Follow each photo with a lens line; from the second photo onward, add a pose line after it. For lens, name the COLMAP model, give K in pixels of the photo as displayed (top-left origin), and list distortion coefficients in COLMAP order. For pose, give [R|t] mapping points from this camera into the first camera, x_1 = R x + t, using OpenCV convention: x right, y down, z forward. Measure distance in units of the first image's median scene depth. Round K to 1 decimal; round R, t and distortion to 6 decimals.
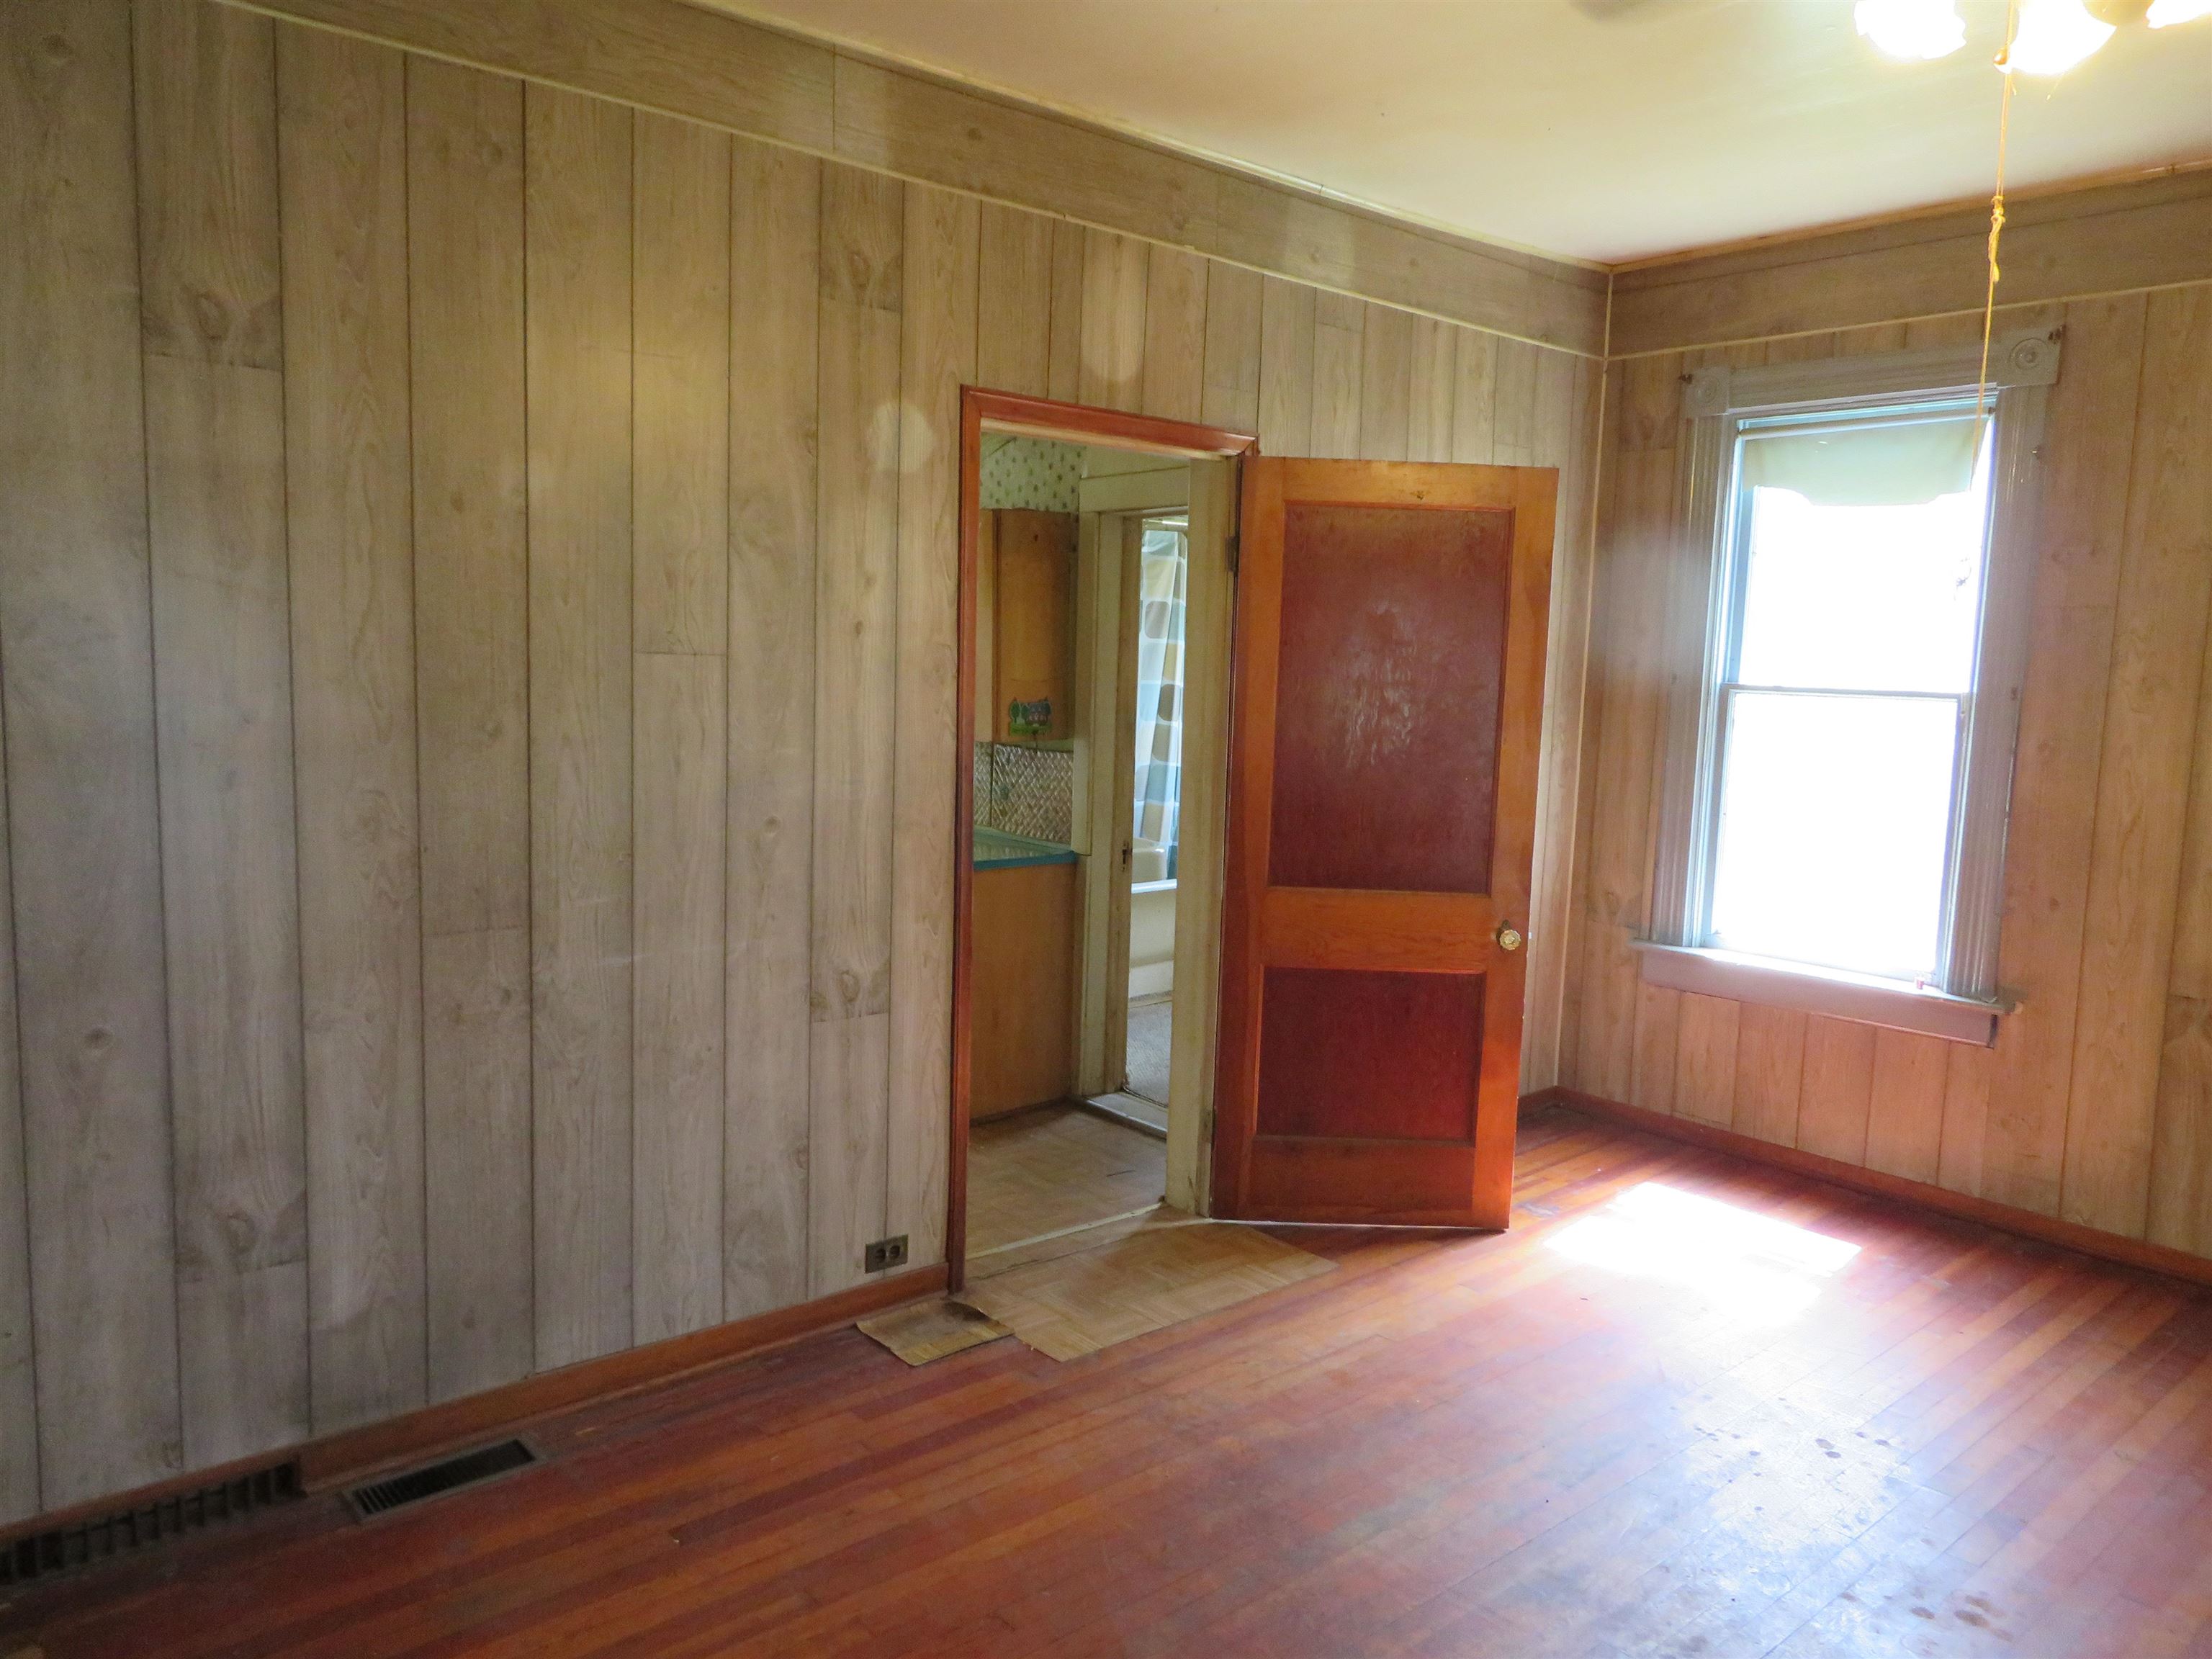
lens RADIAL K [[1588.1, 0, 1106.0], [0, 1588.1, 829.5], [0, 0, 1]] dist [-0.005295, 0.001818]
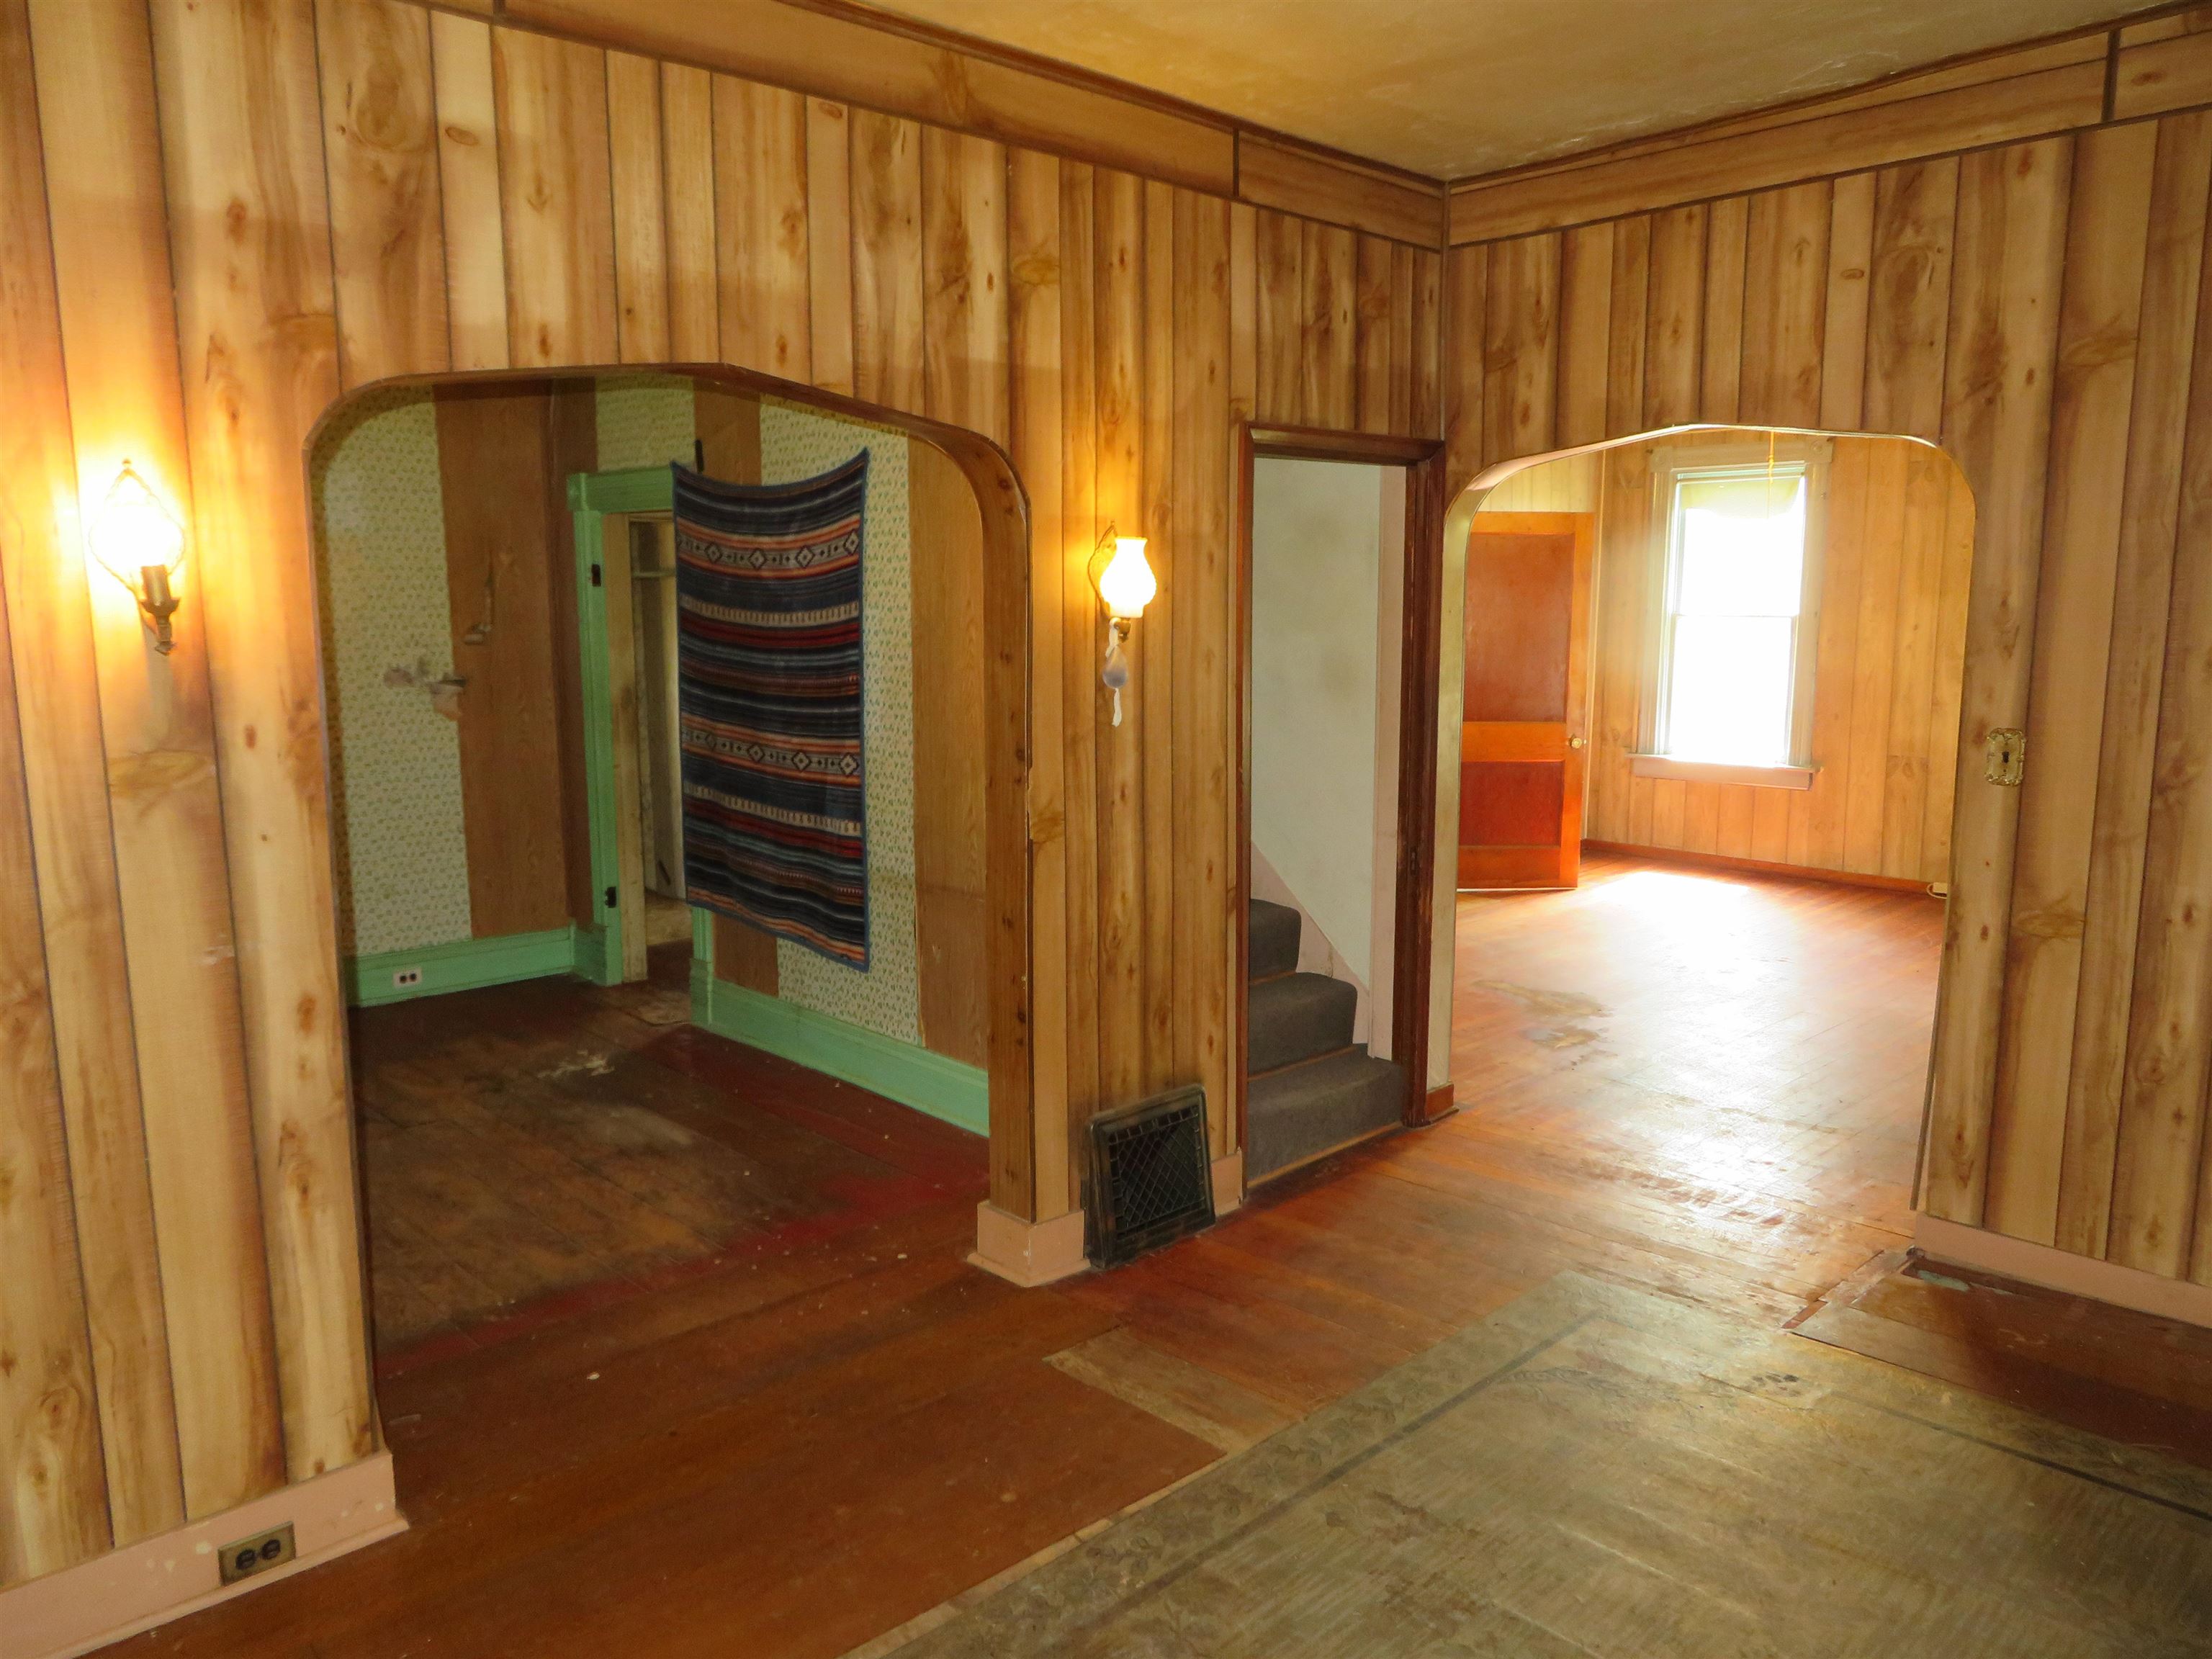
lens RADIAL K [[1588.1, 0, 1106.0], [0, 1588.1, 829.5], [0, 0, 1]] dist [-0.005295, 0.001818]
pose [[0.998318, -0.040948, 0.041032, -0.431753], [0.039312, 0.998429, 0.039920, 0.072962], [-0.042603, -0.038240, 0.998360, -1.004275]]
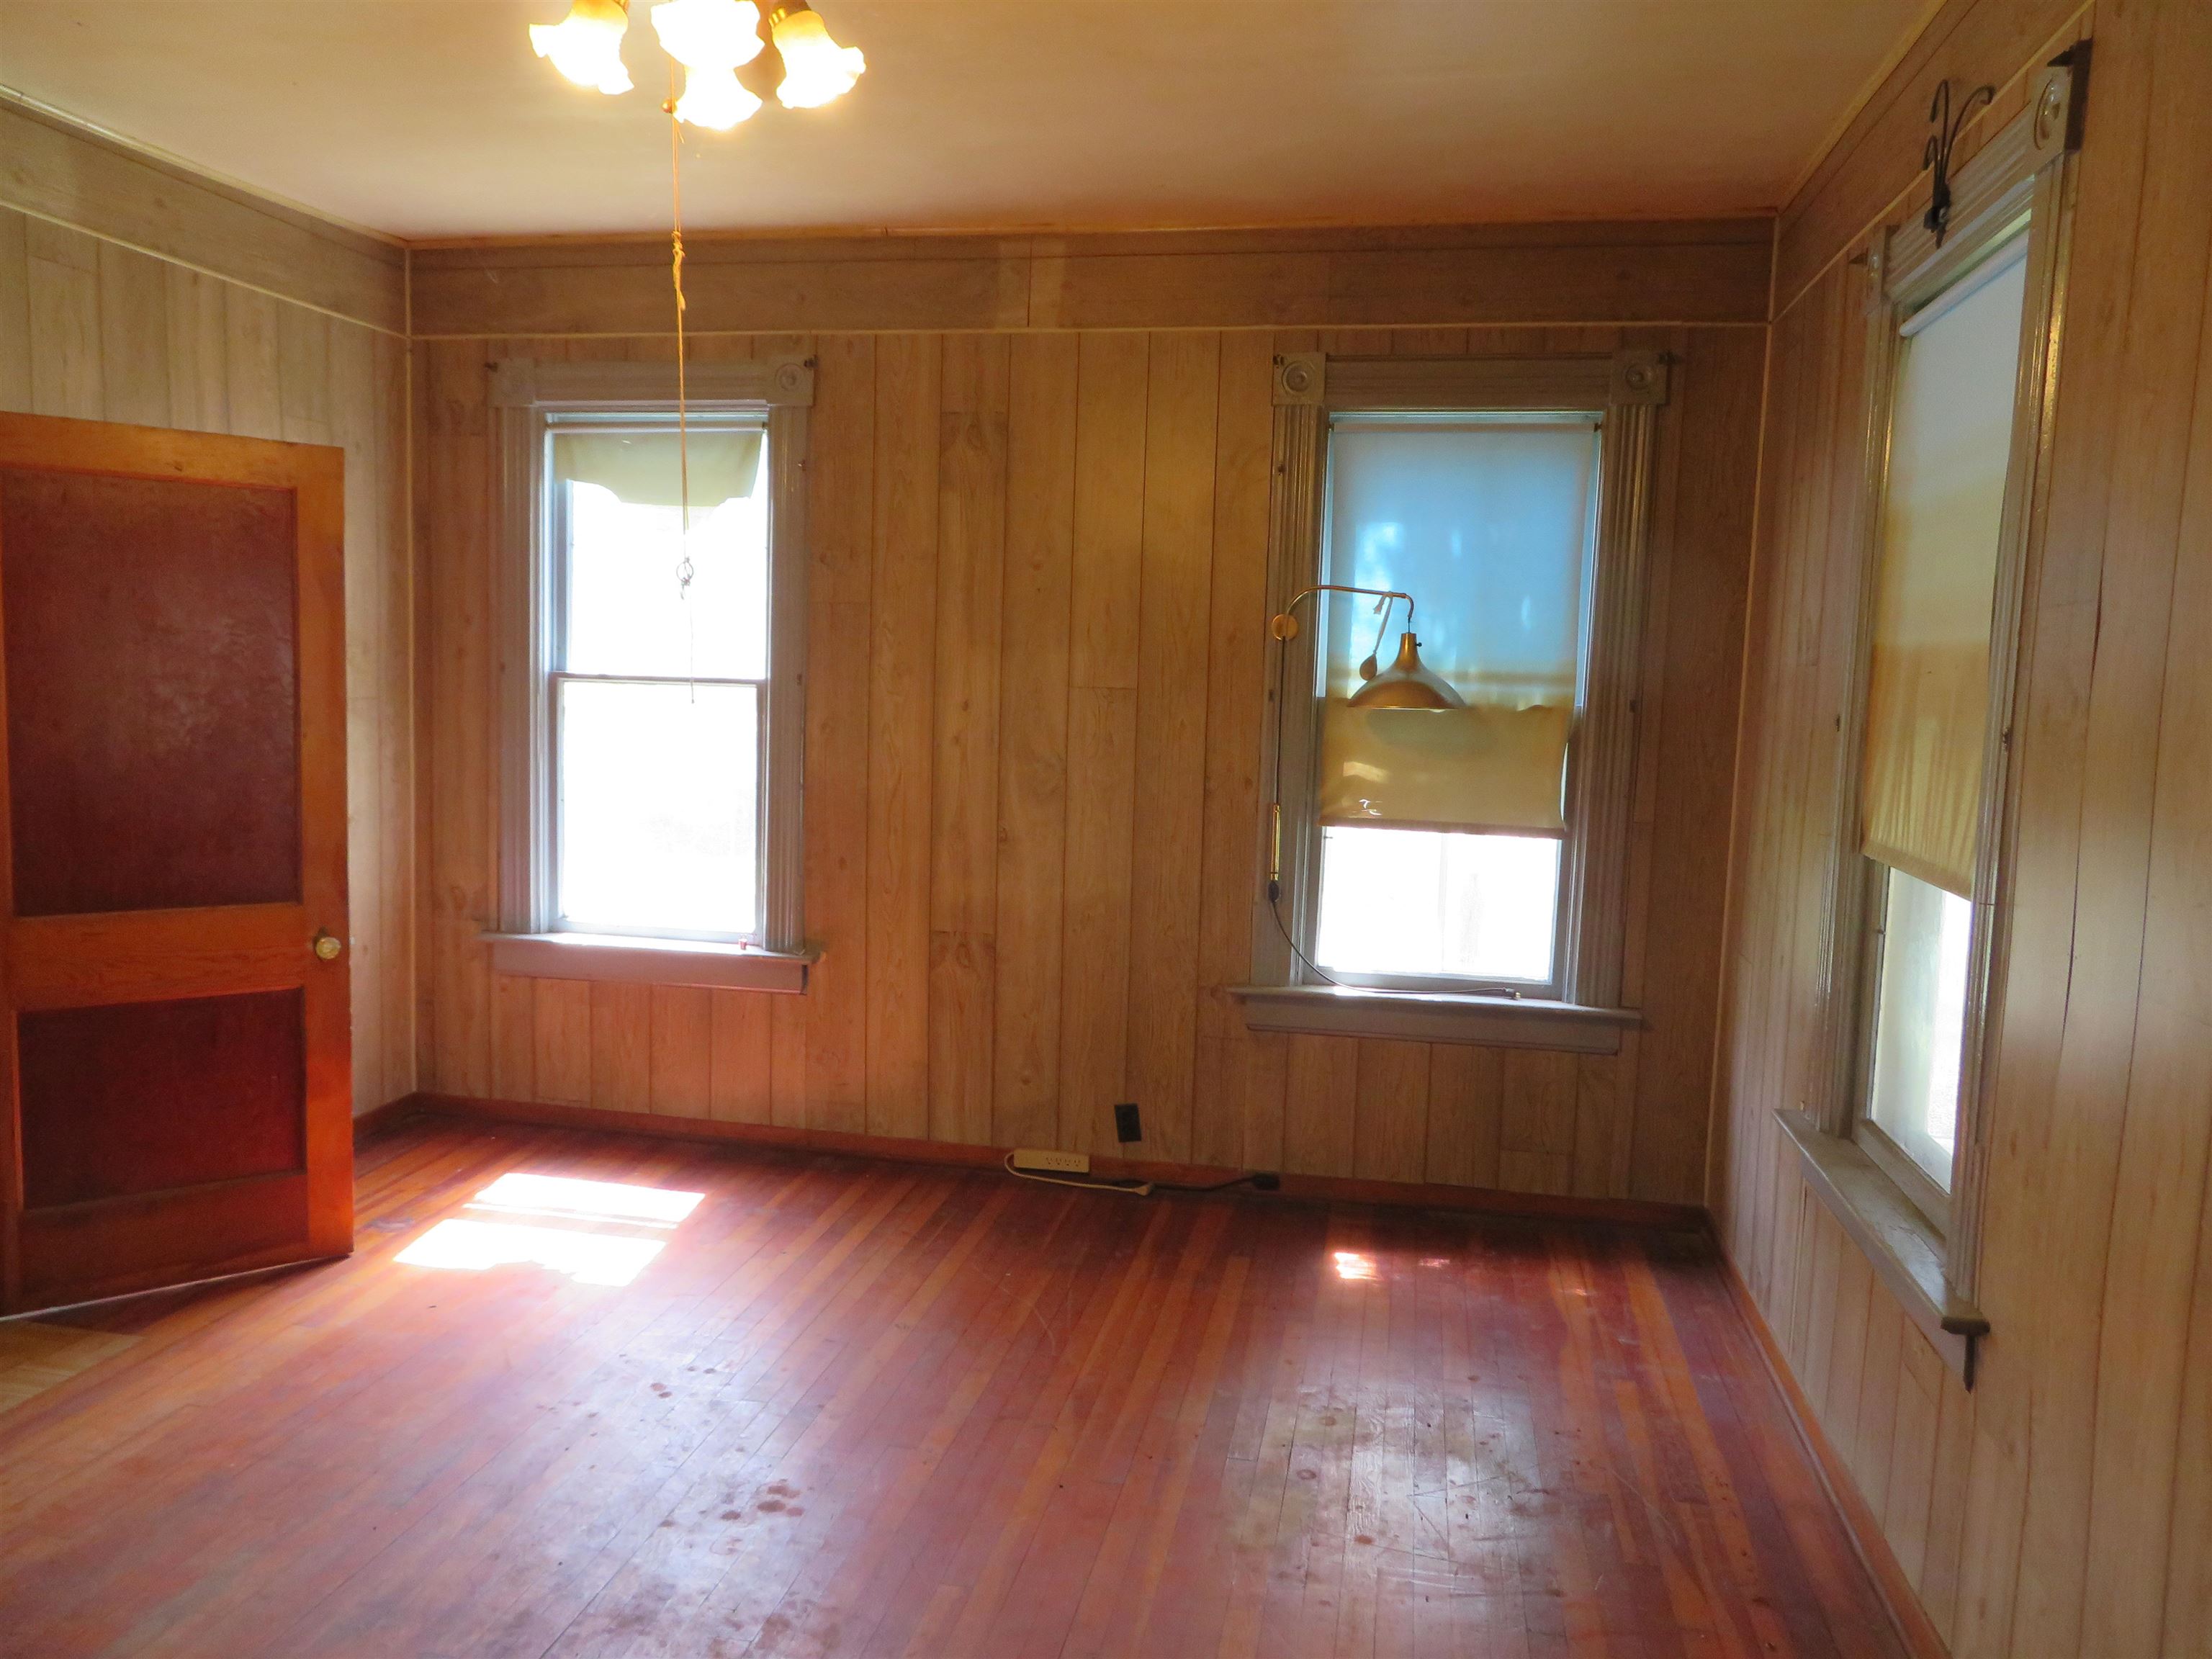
lens RADIAL K [[1588.1, 0, 1106.0], [0, 1588.1, 829.5], [0, 0, 1]] dist [-0.005295, 0.001818]
pose [[0.789745, -0.068979, 0.609545, 0.049554], [0.063530, 0.997512, 0.030571, 0.000118], [-0.610136, 0.014582, 0.792162, -0.025453]]
